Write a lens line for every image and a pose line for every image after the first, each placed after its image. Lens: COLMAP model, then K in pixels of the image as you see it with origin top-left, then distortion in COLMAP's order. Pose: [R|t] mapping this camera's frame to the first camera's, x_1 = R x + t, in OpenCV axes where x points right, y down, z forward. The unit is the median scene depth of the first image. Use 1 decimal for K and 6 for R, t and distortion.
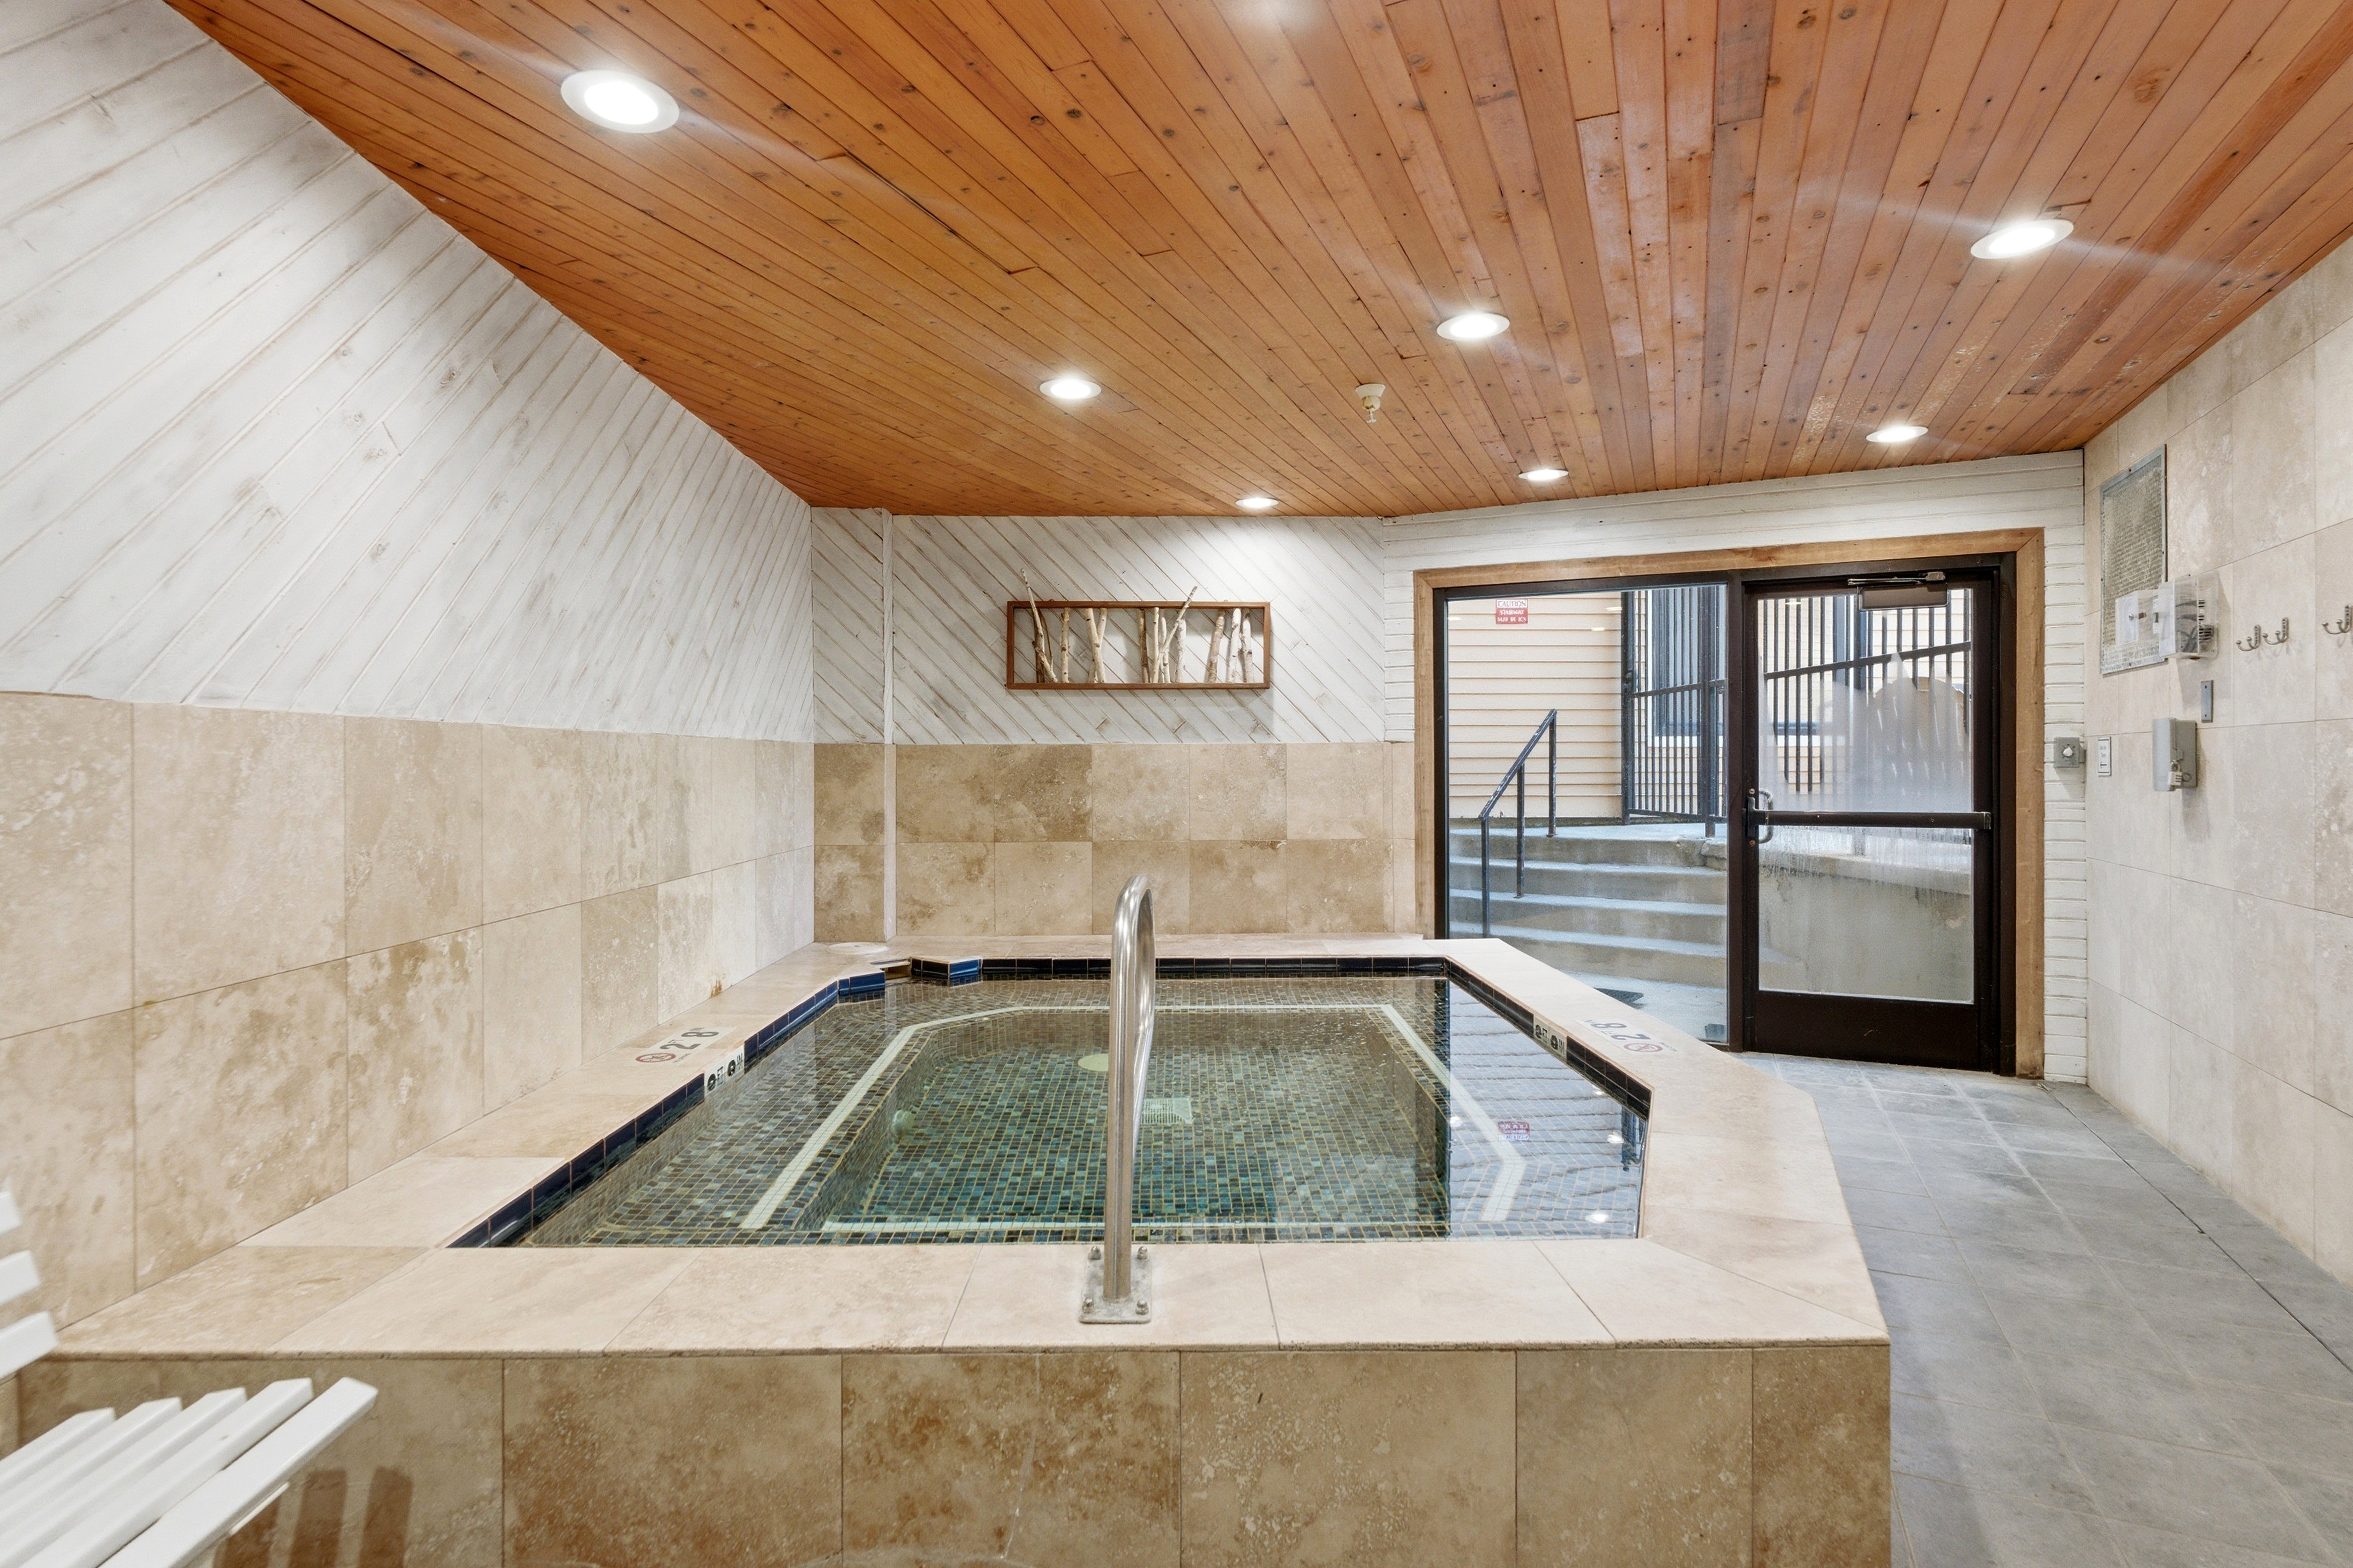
lens RADIAL K [[1174.9, 0, 1177.0], [0, 1174.9, 774.6], [0, 0, 1]] dist [-0.000502, -0.000114]
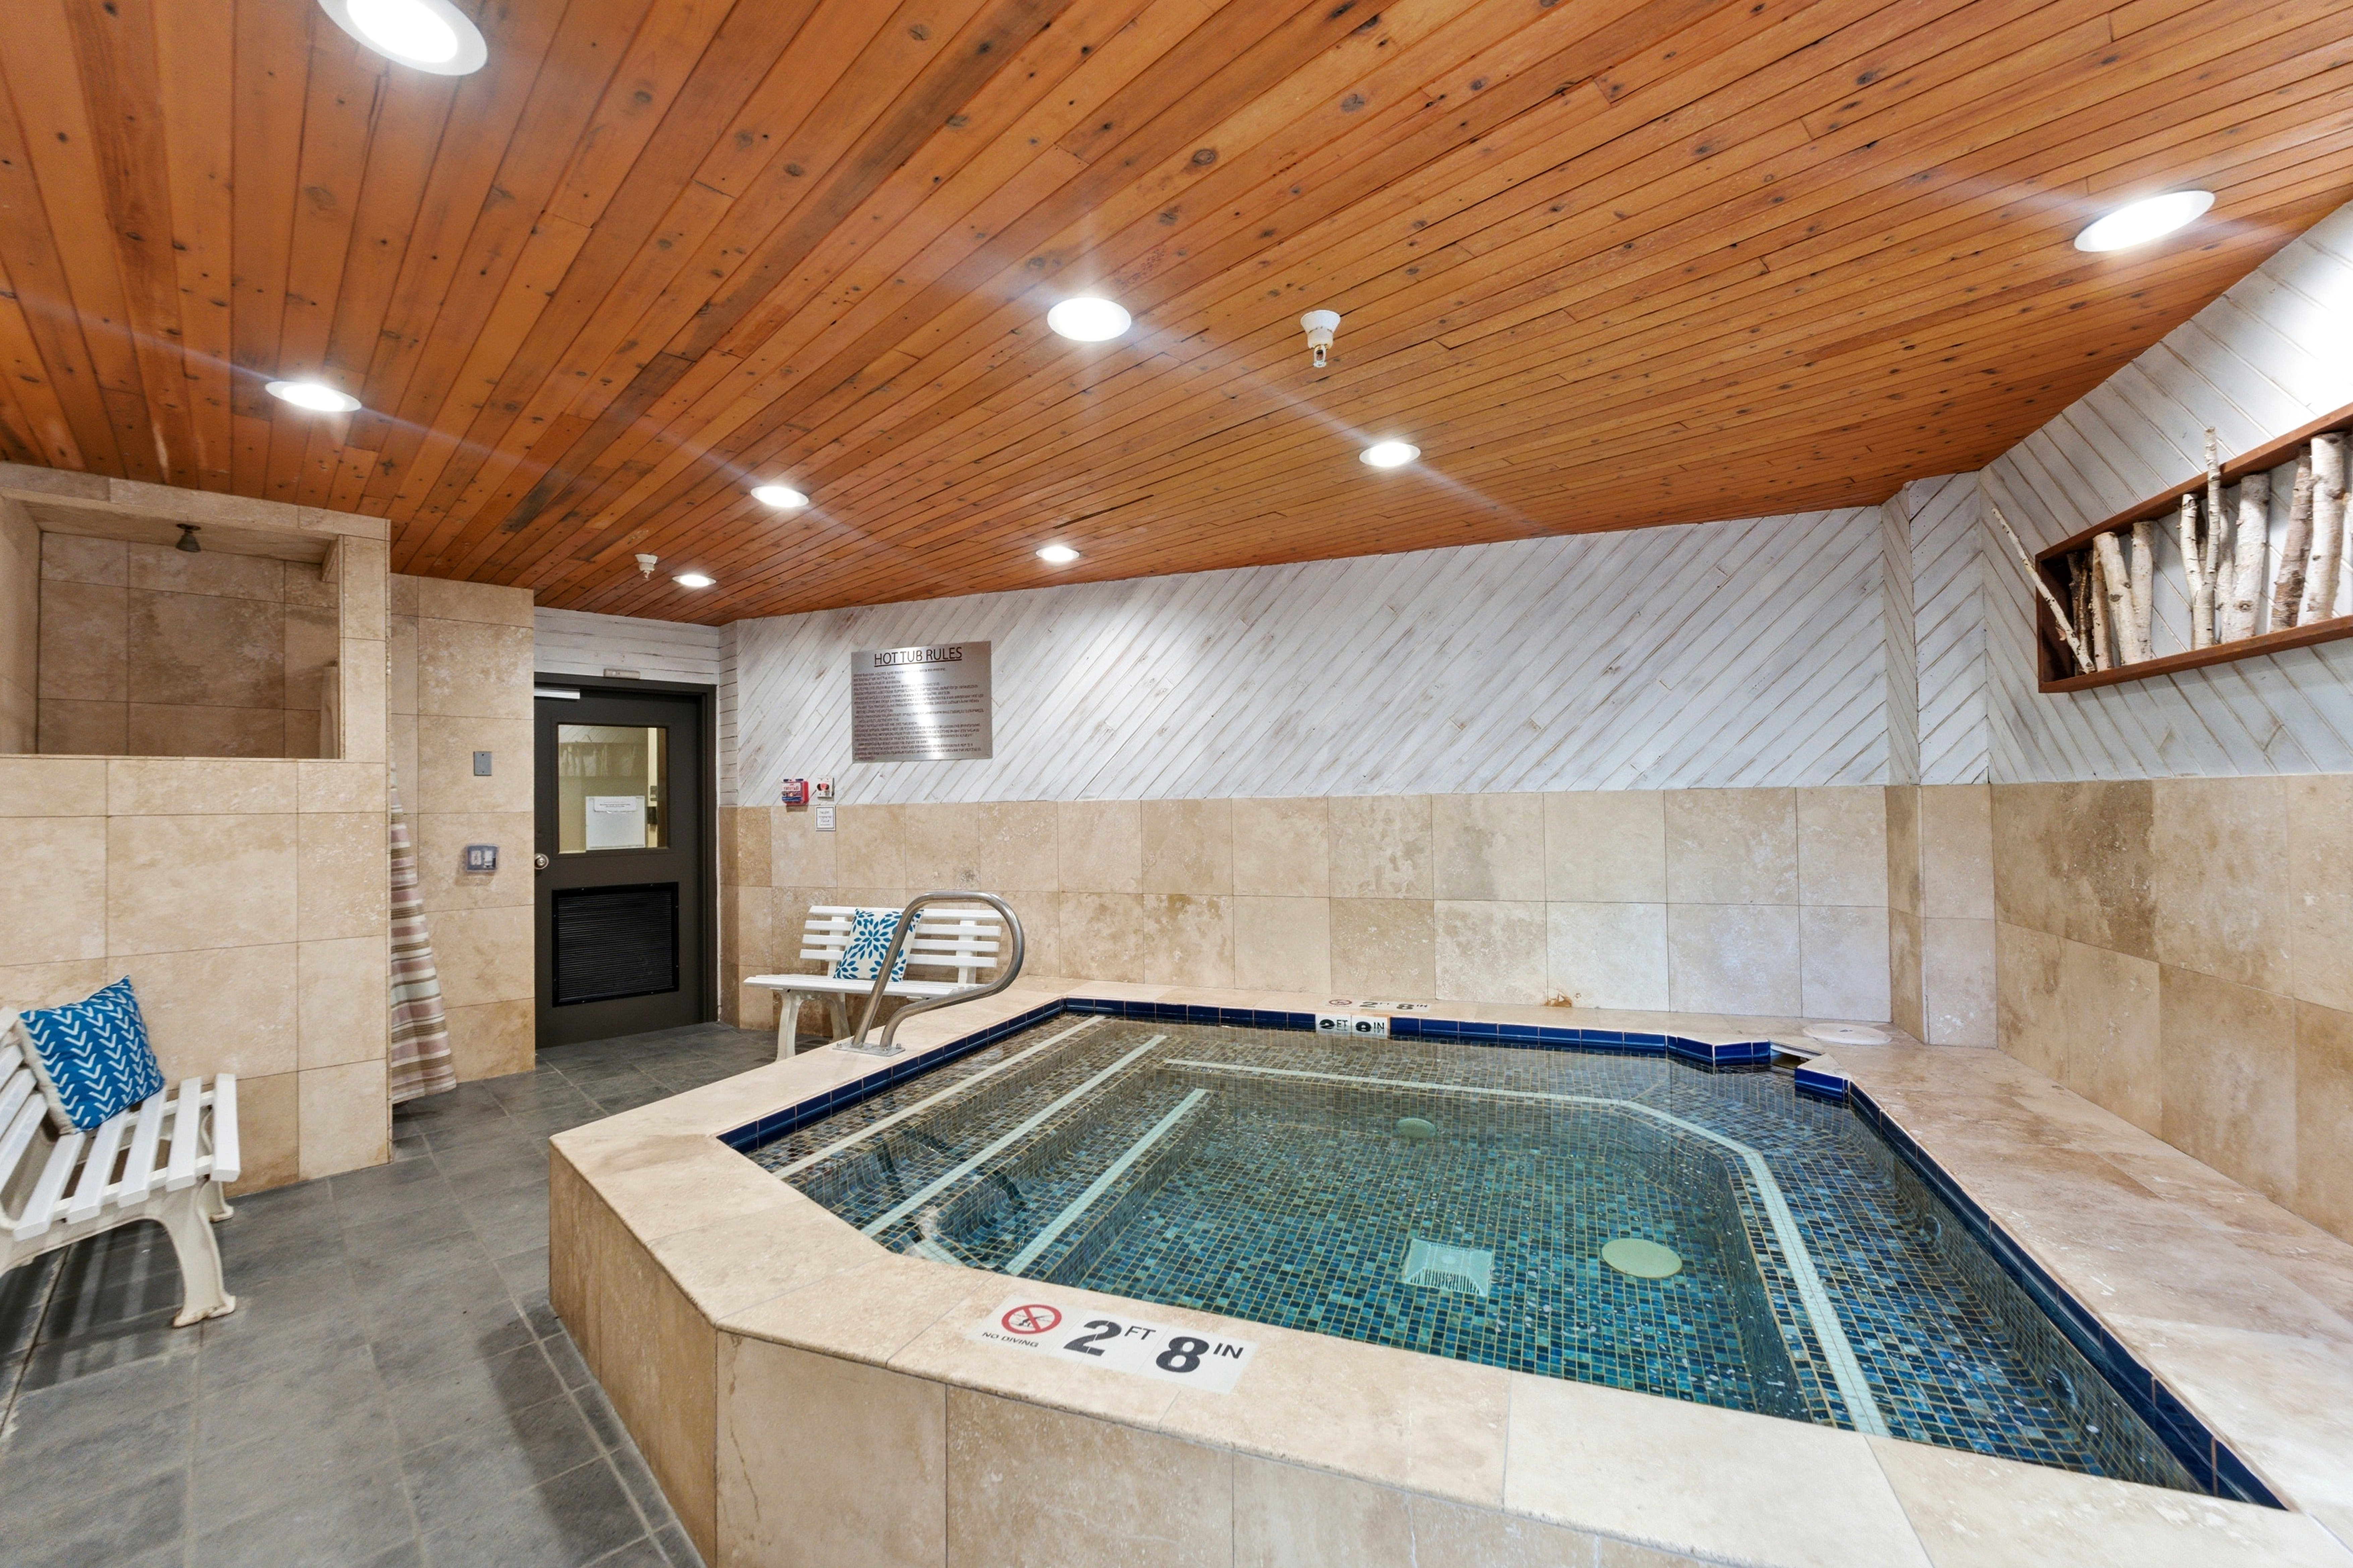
lens RADIAL K [[972.0, 0, 1176.5], [0, 972.0, 784.0], [0, 0, 1]] dist [-0.012148, 0.005591]
pose [[-0.378216, -0.009220, -0.925672, 0.948721], [0.009386, 0.999861, -0.013794, -0.041672], [0.925670, -0.013905, -0.378076, 1.437462]]
